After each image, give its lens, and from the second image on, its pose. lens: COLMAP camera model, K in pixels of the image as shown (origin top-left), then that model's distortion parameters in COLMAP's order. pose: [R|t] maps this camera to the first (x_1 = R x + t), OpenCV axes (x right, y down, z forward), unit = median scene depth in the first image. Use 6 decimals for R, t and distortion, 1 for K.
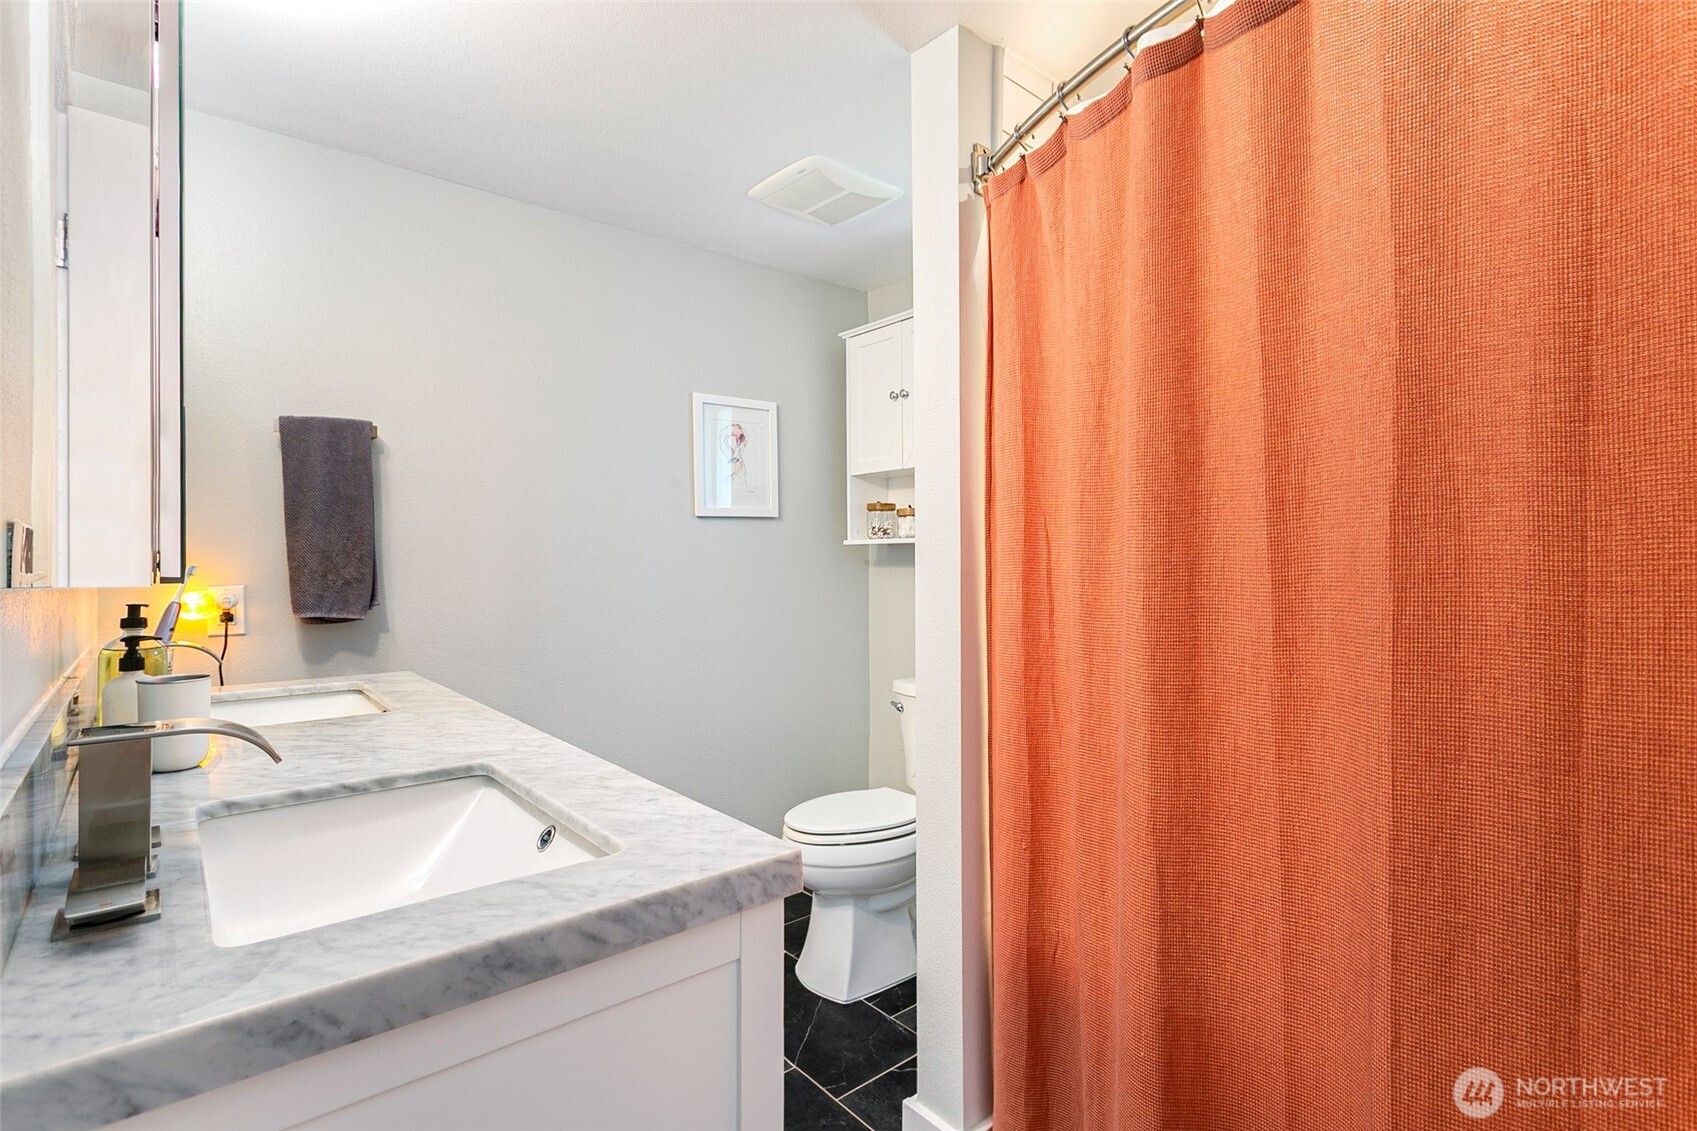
lens RADIAL K [[811.1, 0, 848.5], [0, 811.1, 565.5], [0, 0, 1]] dist [0.016989, 0.000408]
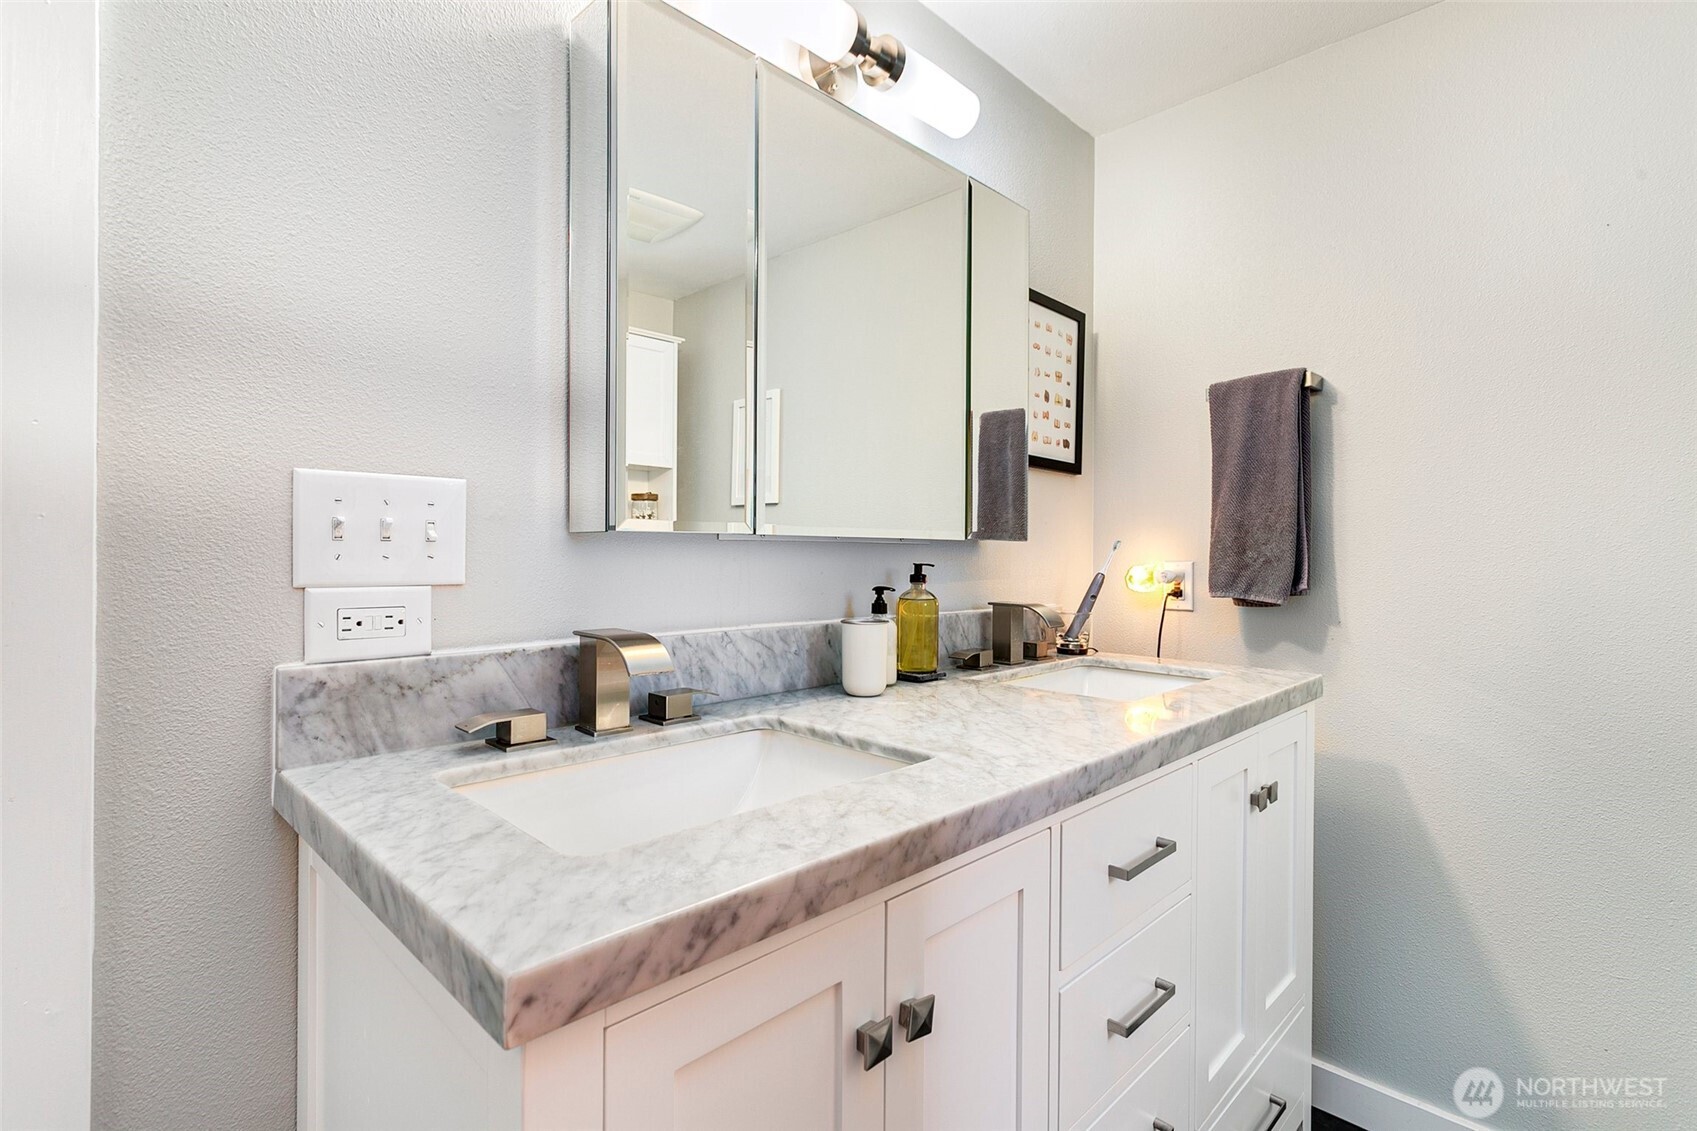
lens RADIAL K [[811.1, 0, 848.5], [0, 811.1, 565.5], [0, 0, 1]] dist [0.016989, 0.000408]
pose [[0.072062, 0.017384, -0.997249, 0.431431], [-0.017380, 0.999718, 0.016171, 0.038676], [0.997249, 0.016167, 0.072344, 0.976522]]
